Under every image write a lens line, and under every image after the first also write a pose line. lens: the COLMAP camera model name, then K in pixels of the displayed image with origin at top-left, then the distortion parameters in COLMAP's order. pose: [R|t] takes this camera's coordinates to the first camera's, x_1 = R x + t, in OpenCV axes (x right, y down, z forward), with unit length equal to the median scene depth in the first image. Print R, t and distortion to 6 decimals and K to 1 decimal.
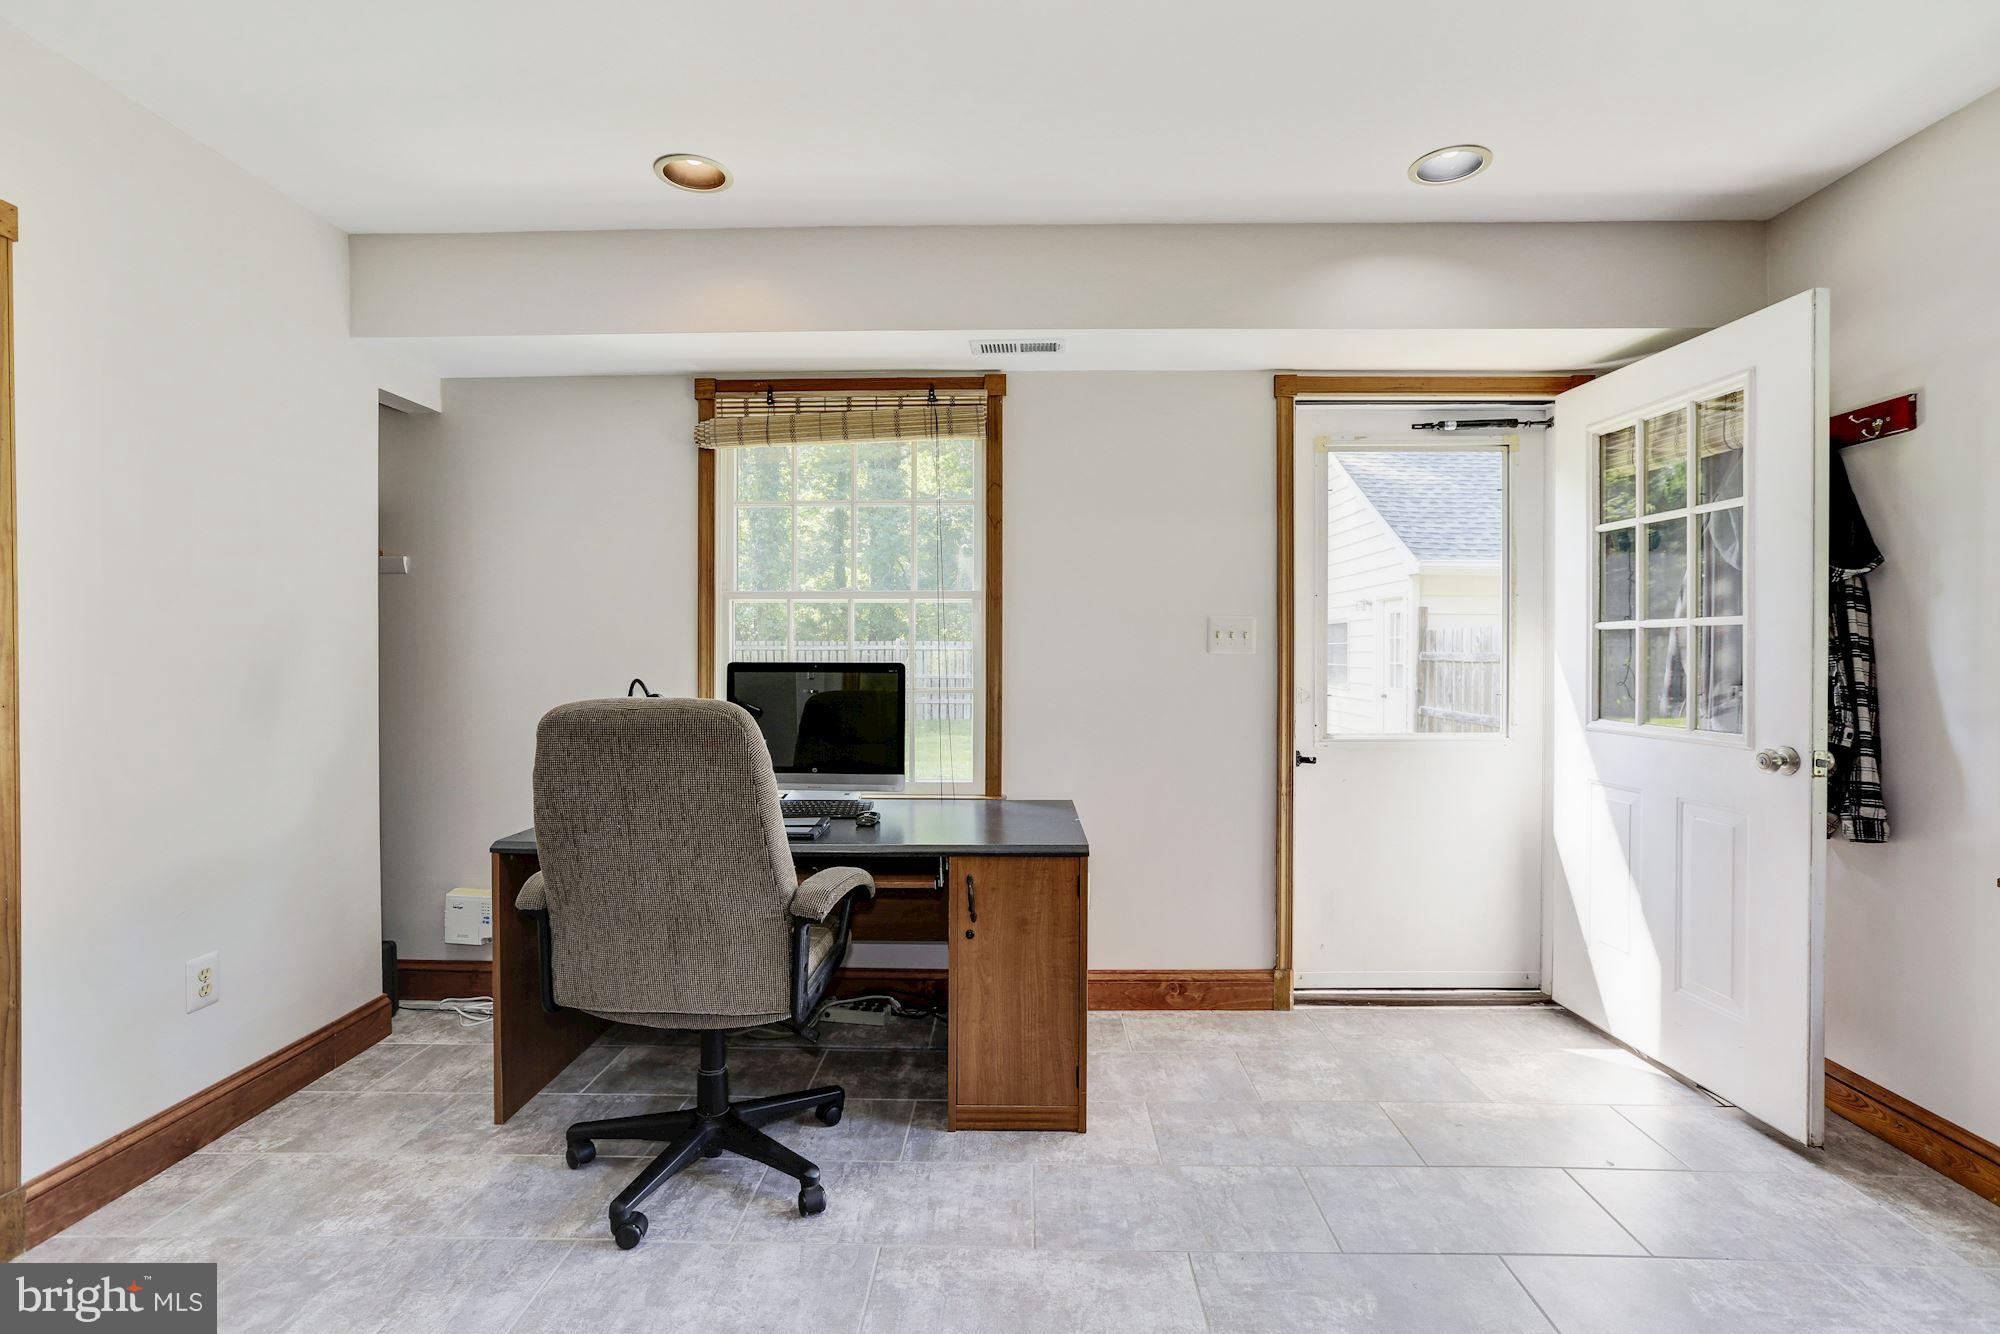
lens RADIAL K [[915.8, 0, 993.0], [0, 915.8, 661.1], [0, 0, 1]] dist [-0.037250, 0.018854]
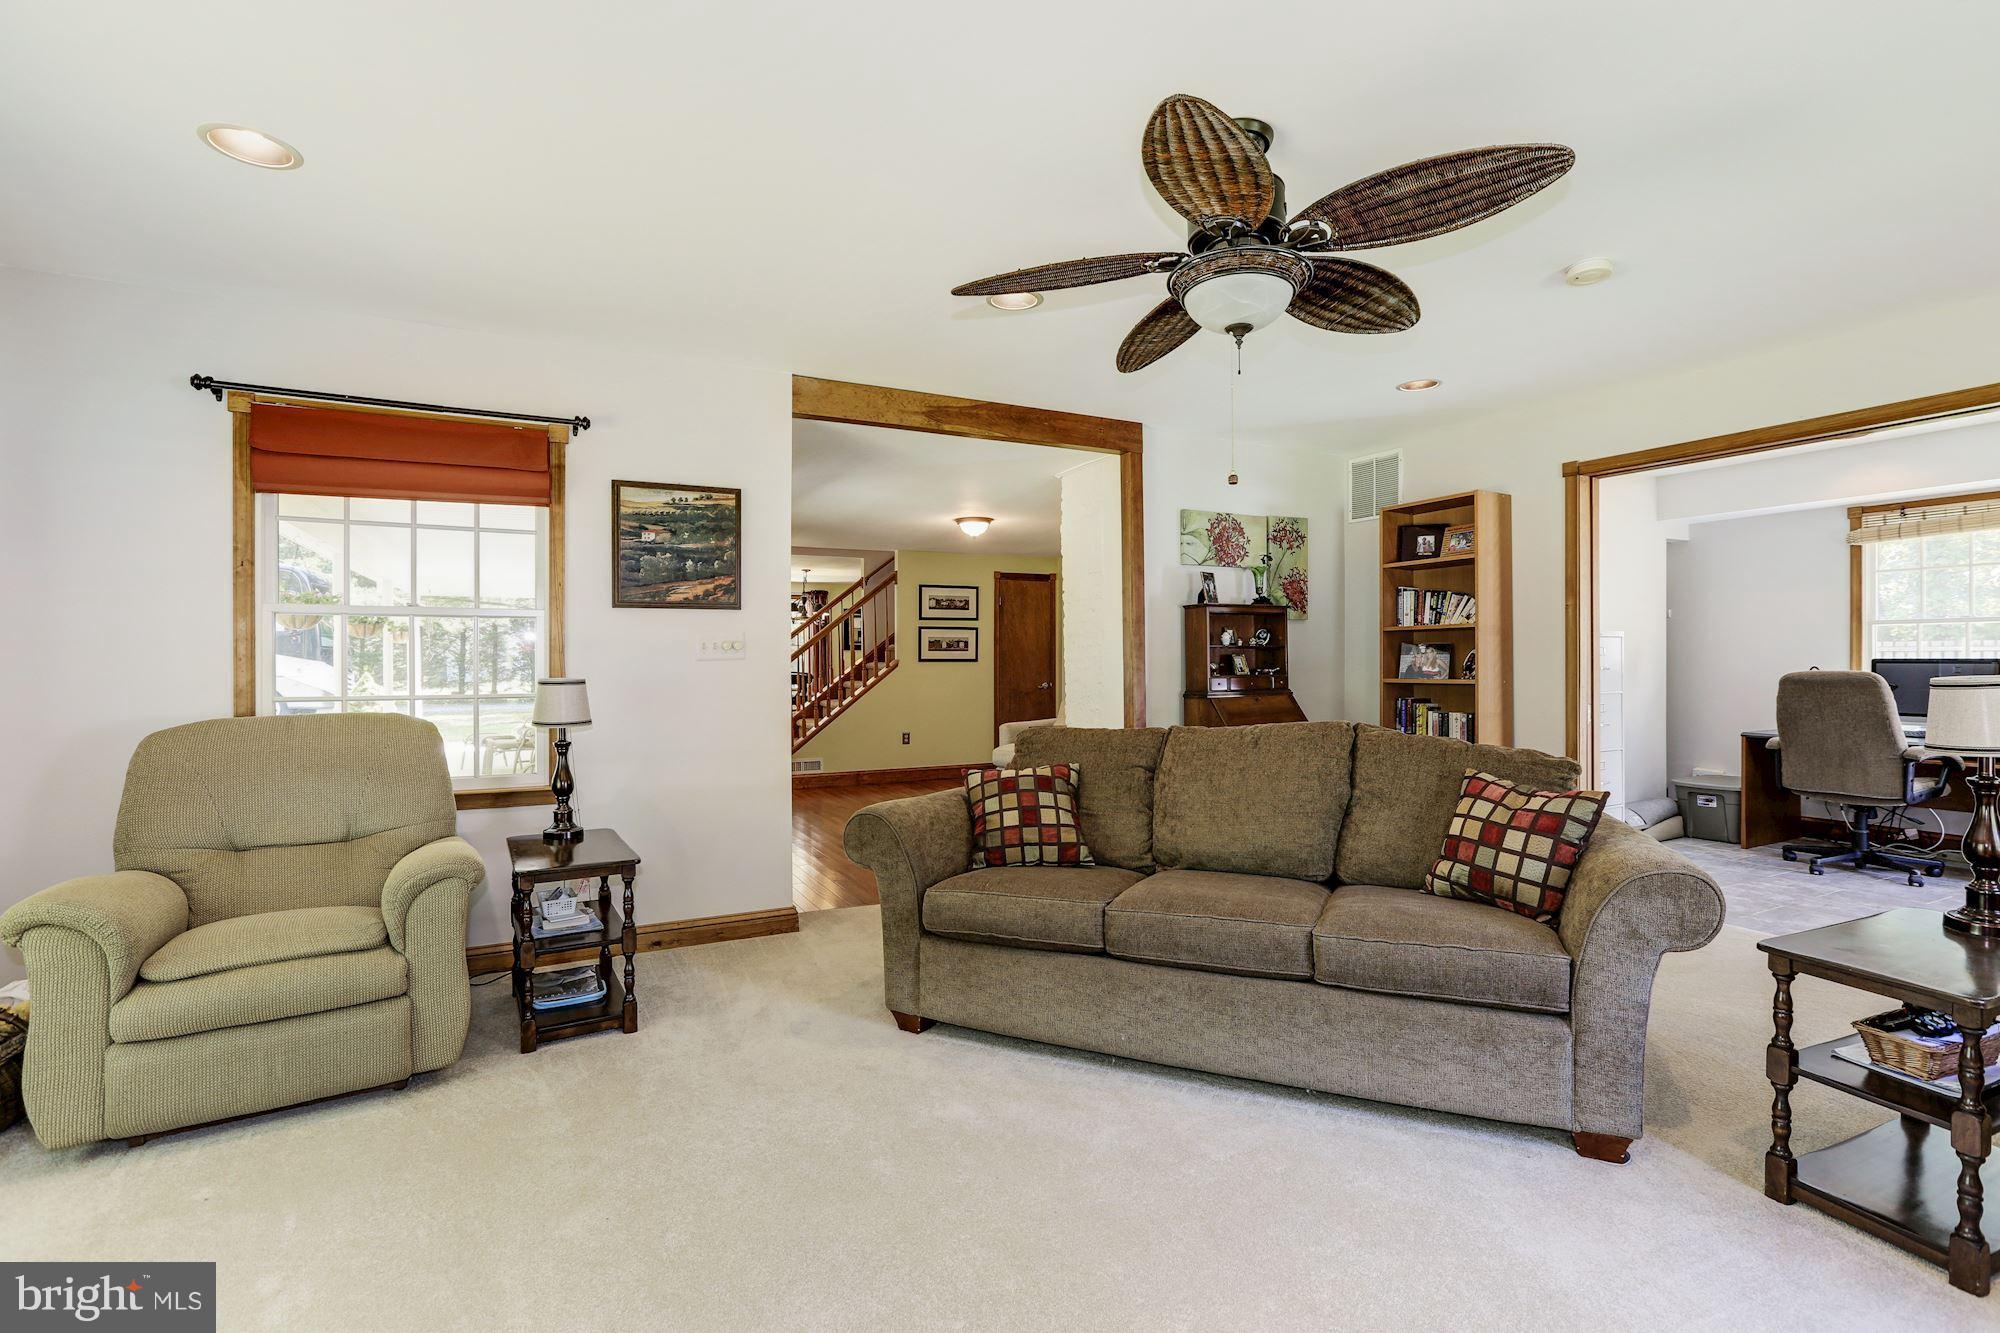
lens RADIAL K [[915.8, 0, 993.0], [0, 915.8, 660.6], [0, 0, 1]] dist [-0.037250, 0.018854]
pose [[0.492128, 0.003685, -0.870515, 0.457652], [-0.000961, 0.999993, 0.003689, 0.003838], [0.870522, -0.000979, 0.492128, -1.572868]]
